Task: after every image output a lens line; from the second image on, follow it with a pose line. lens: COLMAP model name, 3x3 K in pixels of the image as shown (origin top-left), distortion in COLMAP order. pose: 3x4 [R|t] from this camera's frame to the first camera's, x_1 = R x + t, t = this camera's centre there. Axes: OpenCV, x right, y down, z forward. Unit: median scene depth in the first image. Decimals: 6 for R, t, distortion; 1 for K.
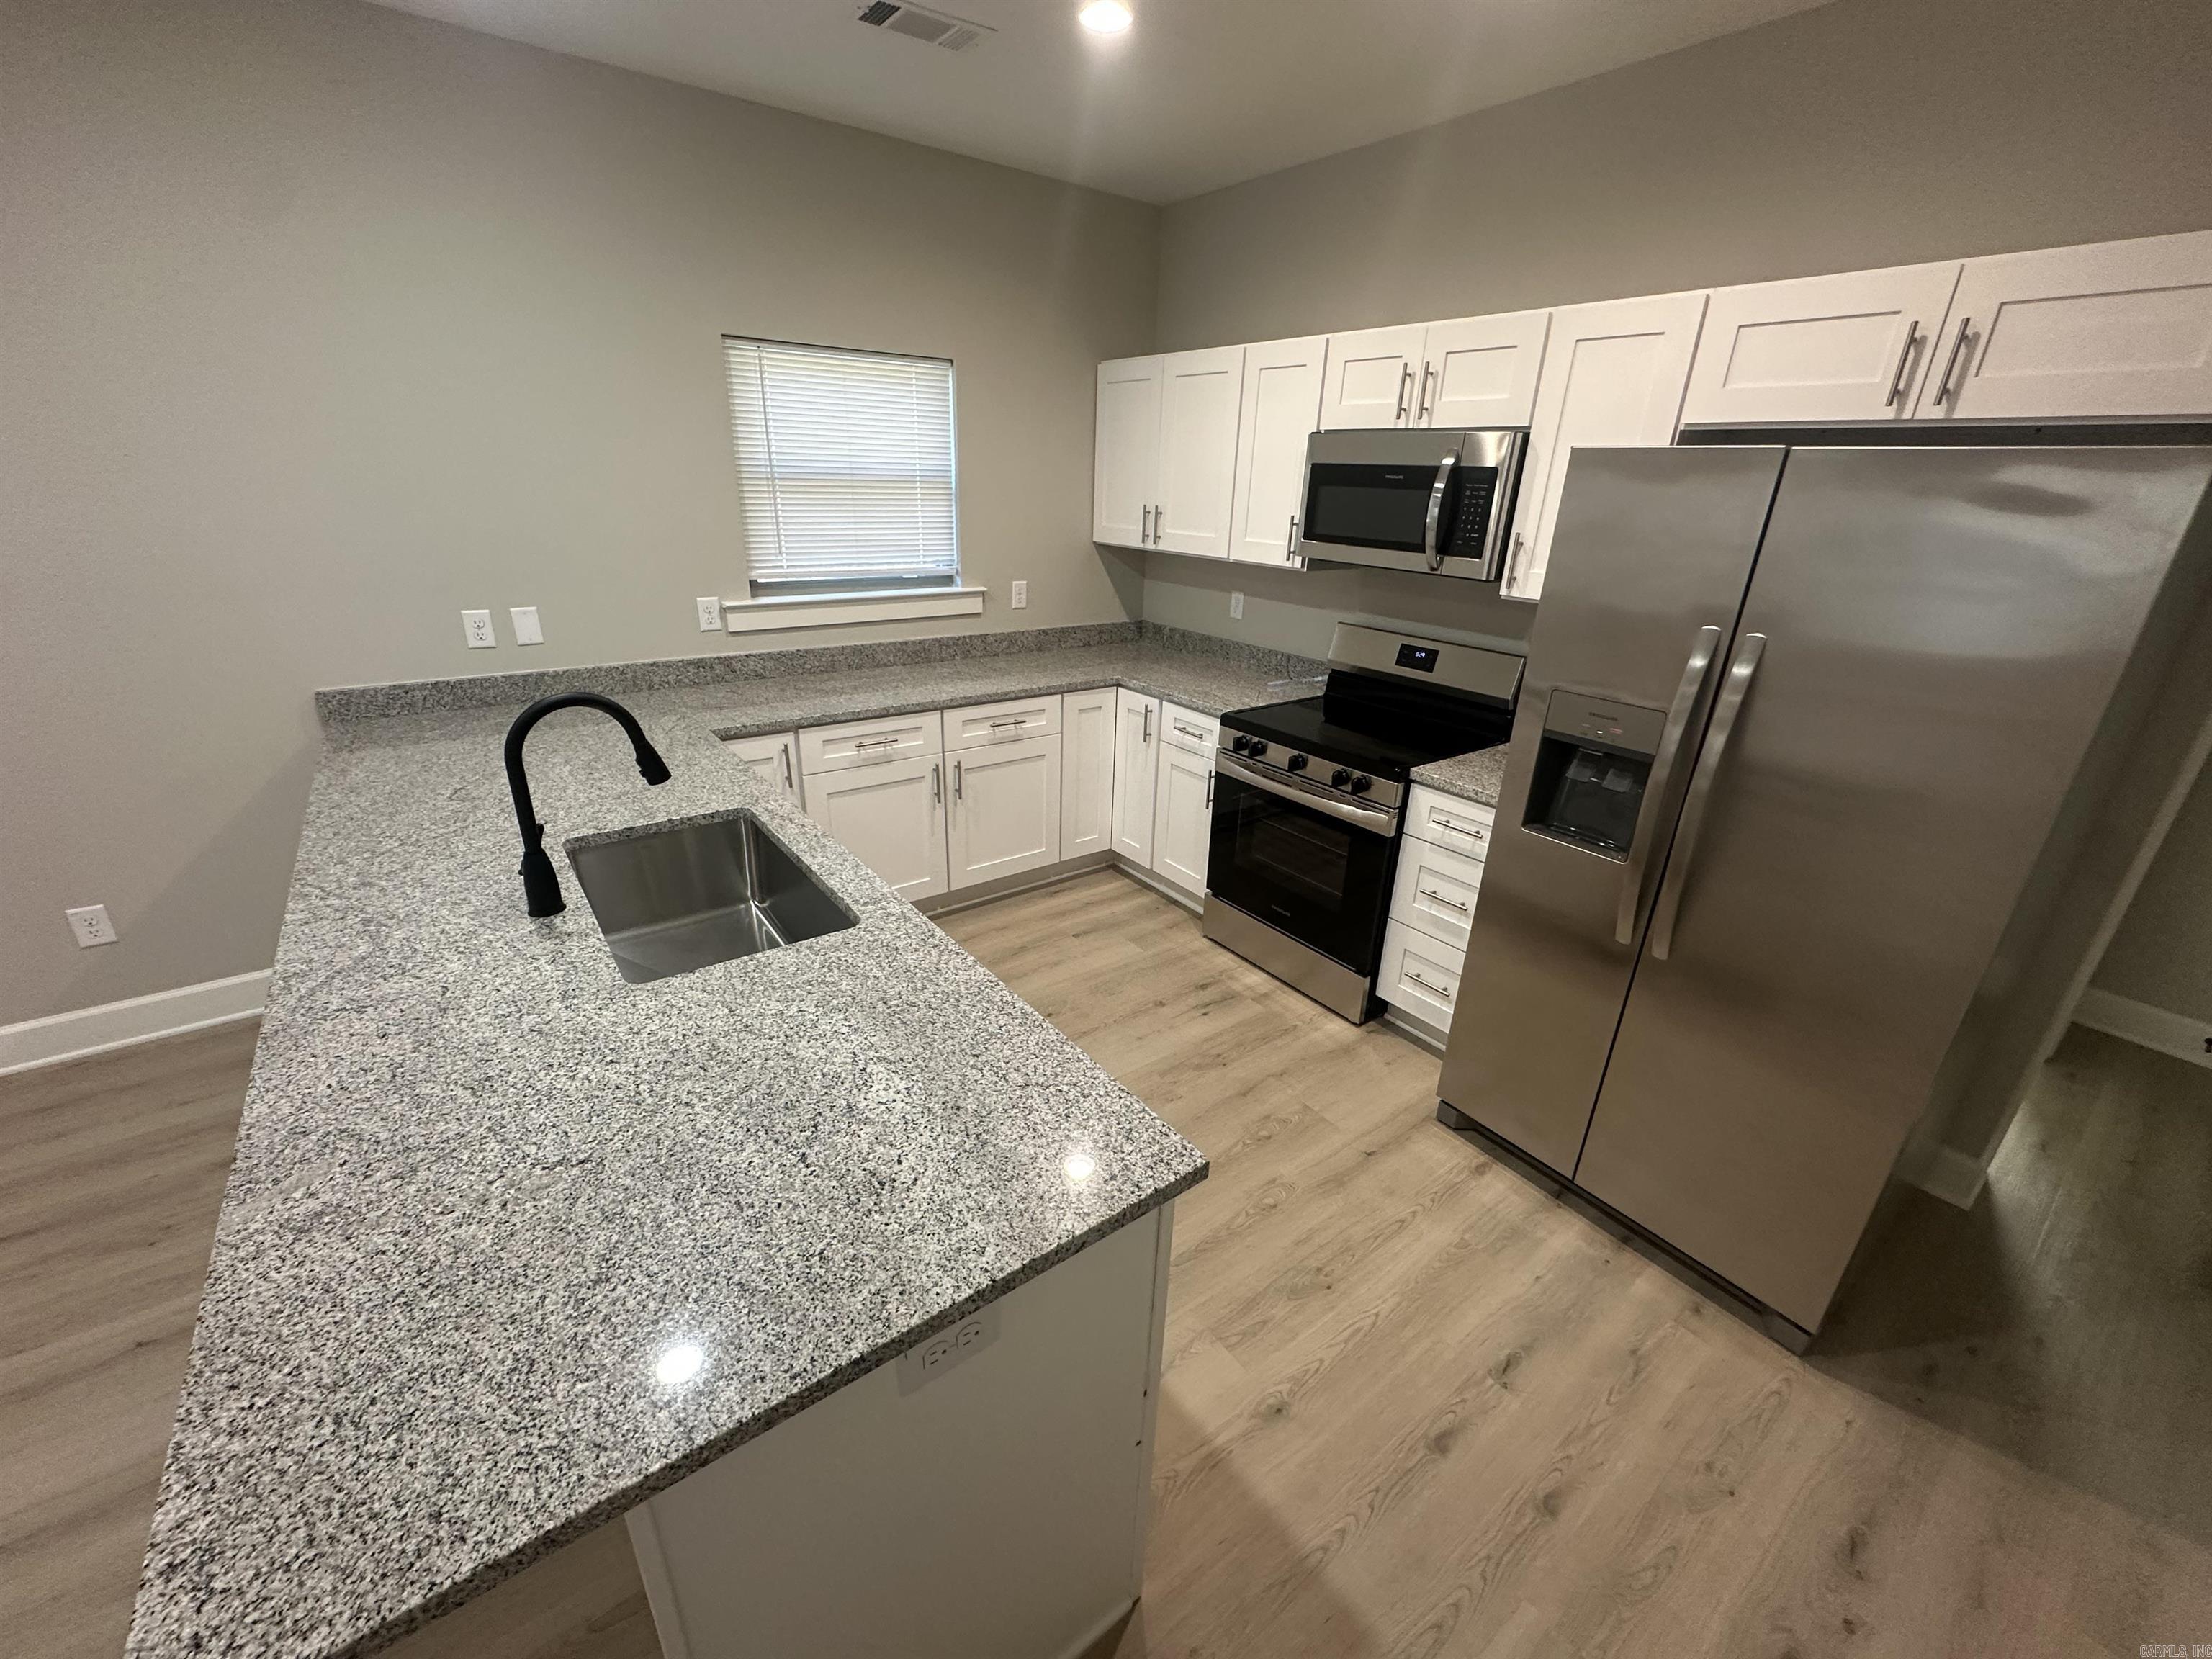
lens RADIAL K [[882.1, 0, 1102.5], [0, 882.1, 831.6], [0, 0, 1]] dist [-0.004780, 0.000098]
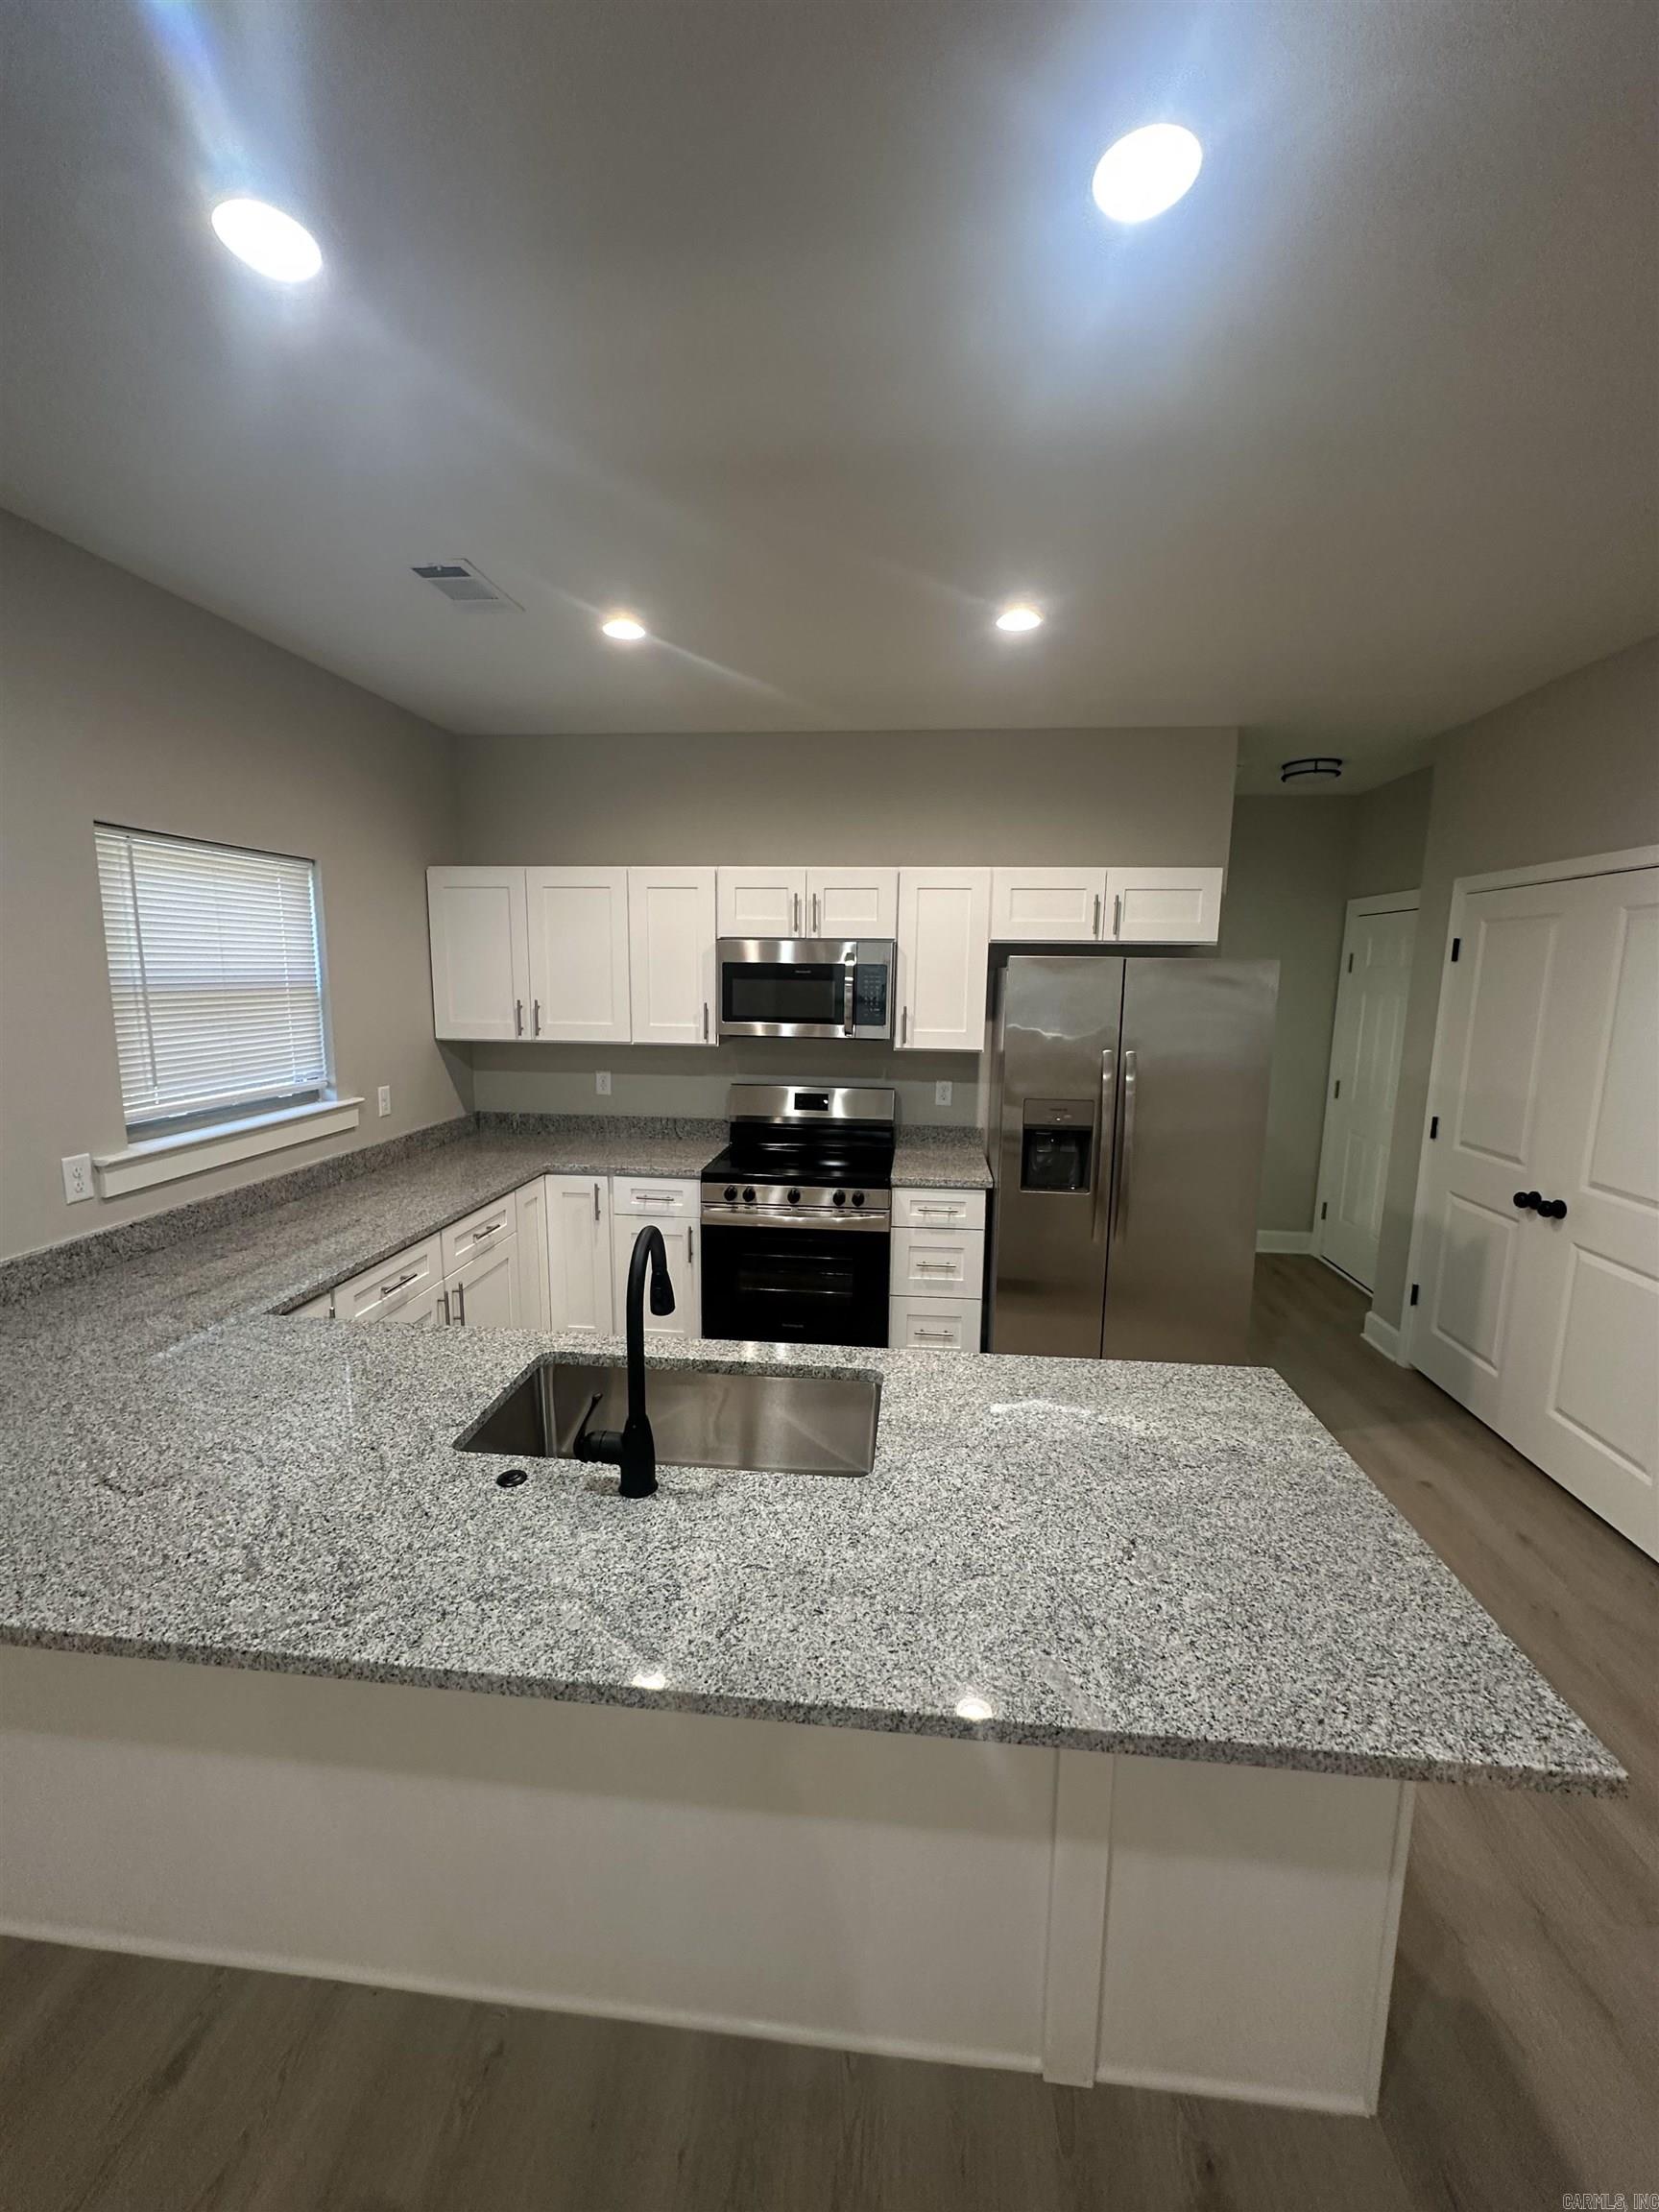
lens RADIAL K [[882.1, 0, 829.5], [0, 882.1, 1106.0], [0, 0, 1]] dist [-0.004780, 0.000098]
pose [[0.677600, -0.137529, 0.722457, -0.538950], [0.285548, 0.954487, -0.086120, -0.069631], [-0.677732, 0.264651, 0.686032, 0.093057]]
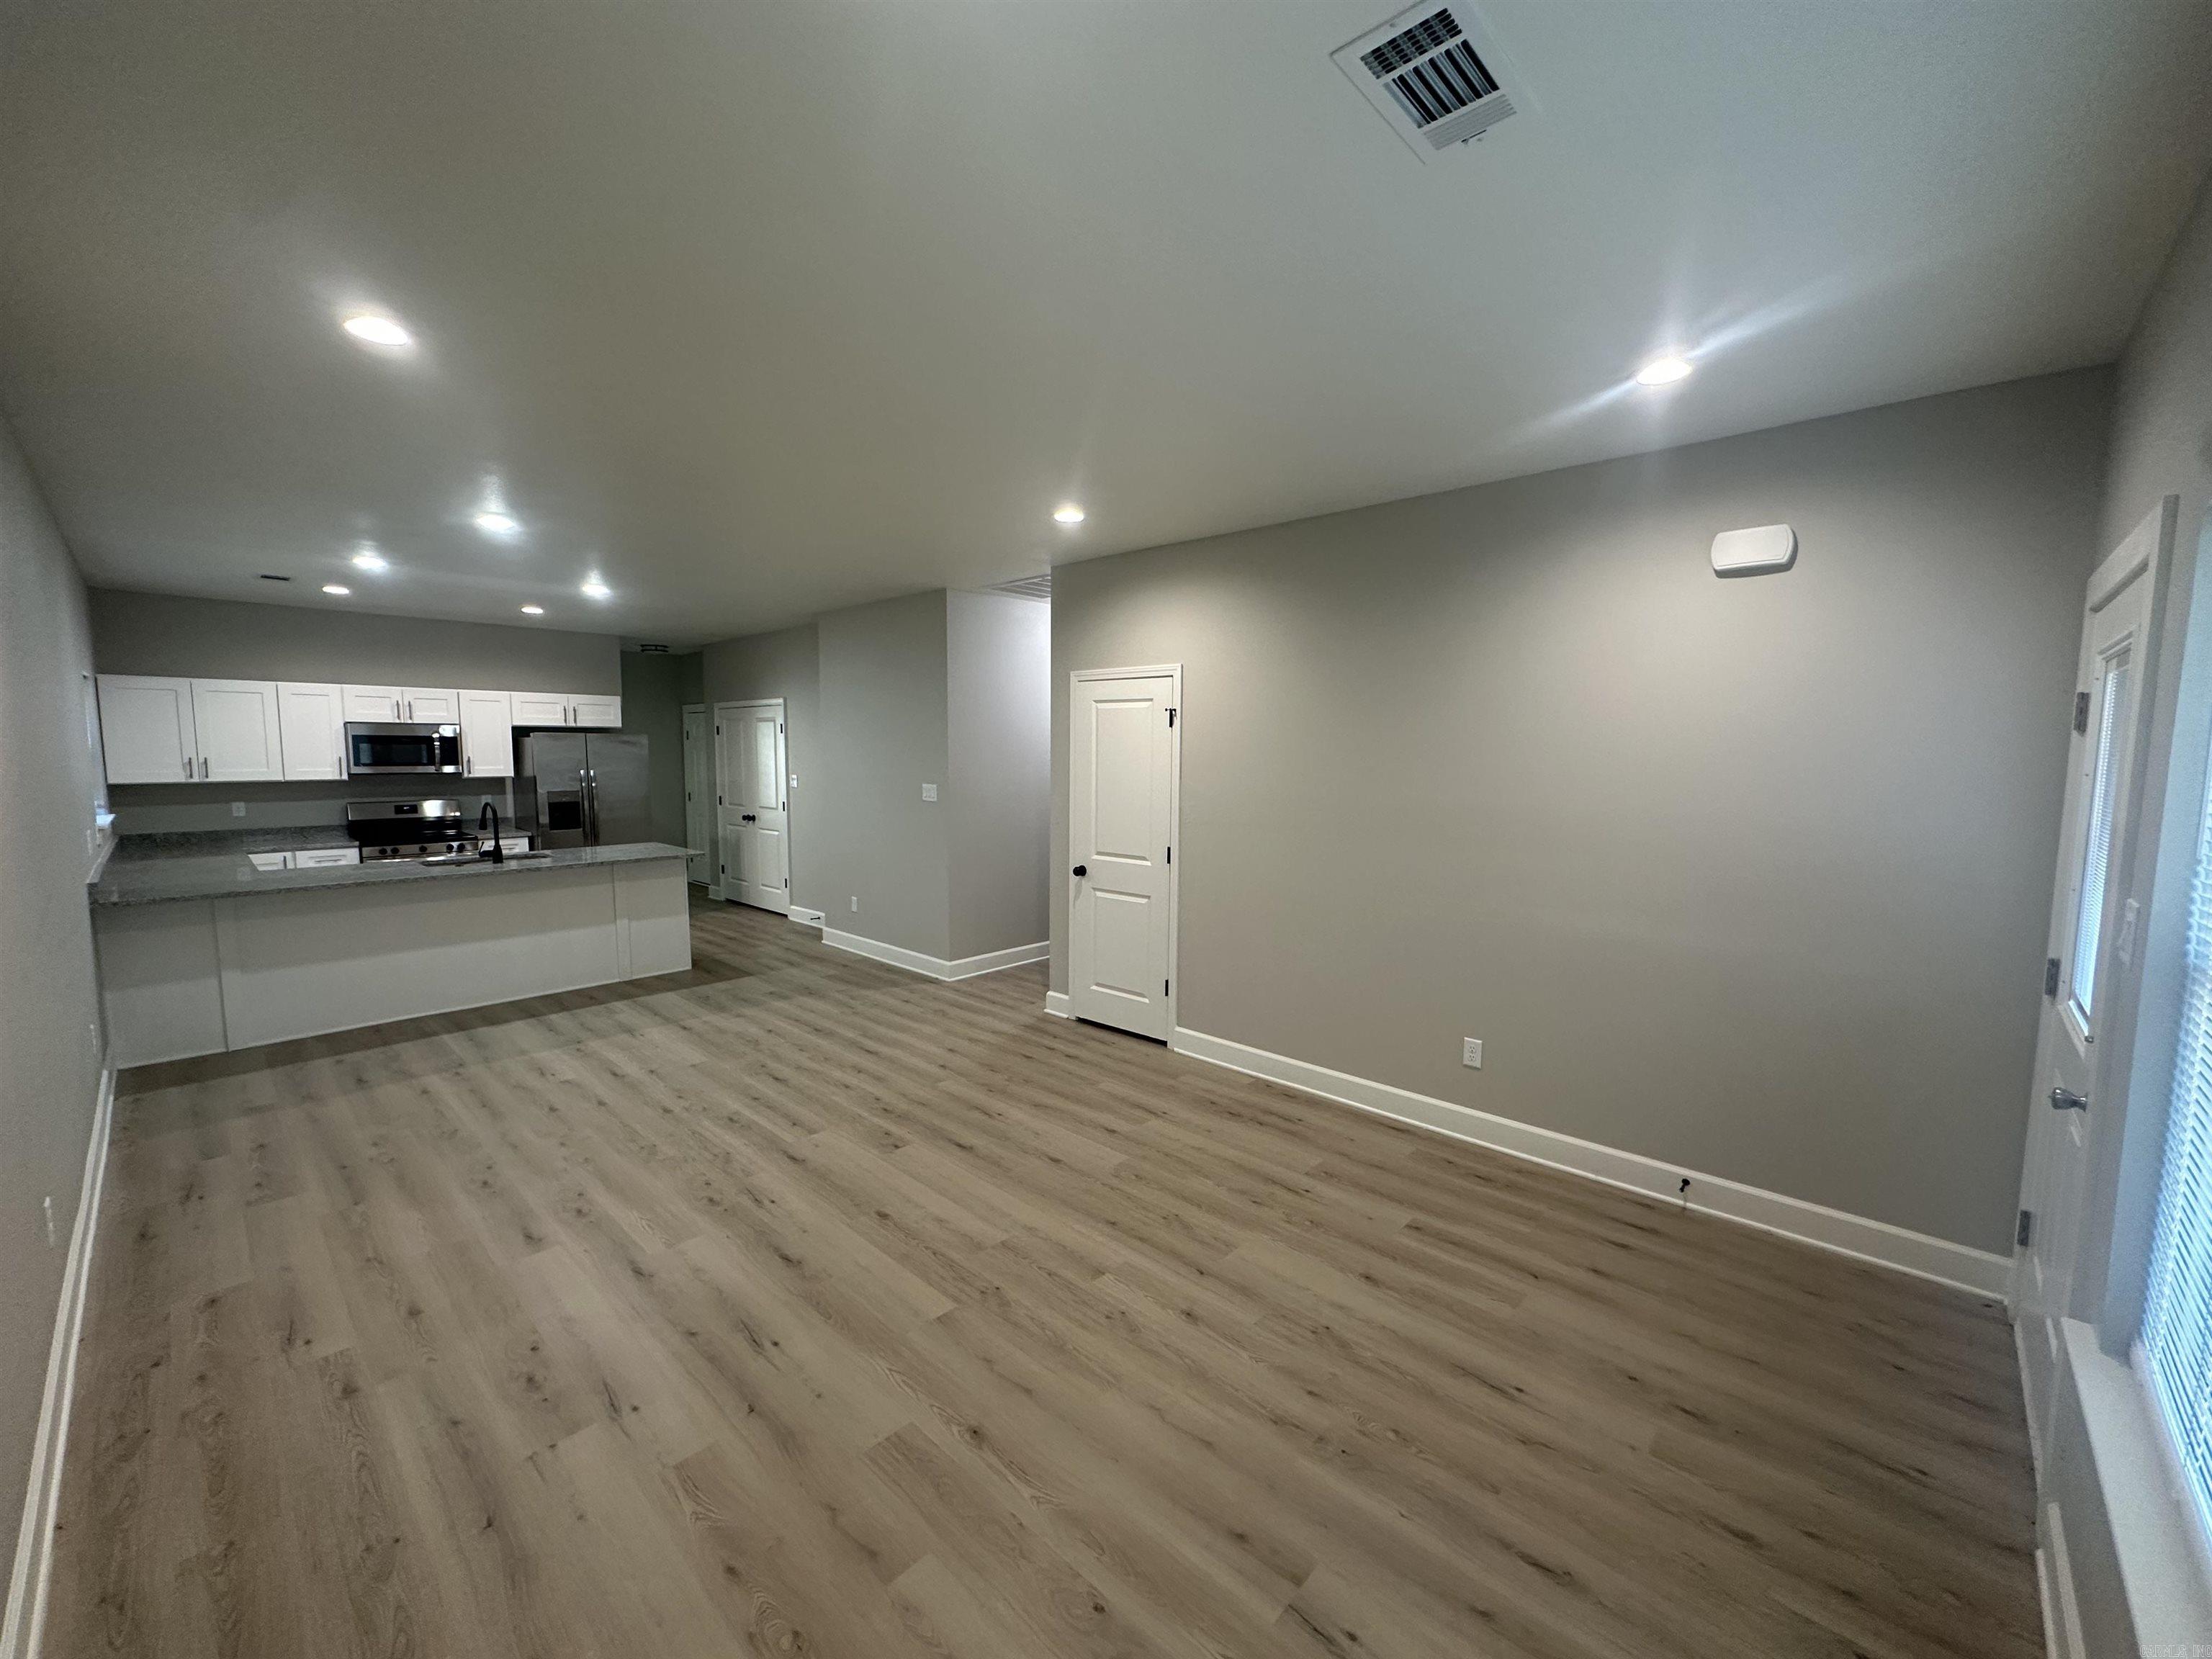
lens RADIAL K [[882.1, 0, 1102.5], [0, 882.1, 831.6], [0, 0, 1]] dist [-0.004780, 0.000098]
pose [[-0.171186, -0.126828, 0.977042, -2.235066], [0.360356, 0.914908, 0.181900, 0.102589], [-0.916973, 0.383221, -0.110916, -0.436520]]
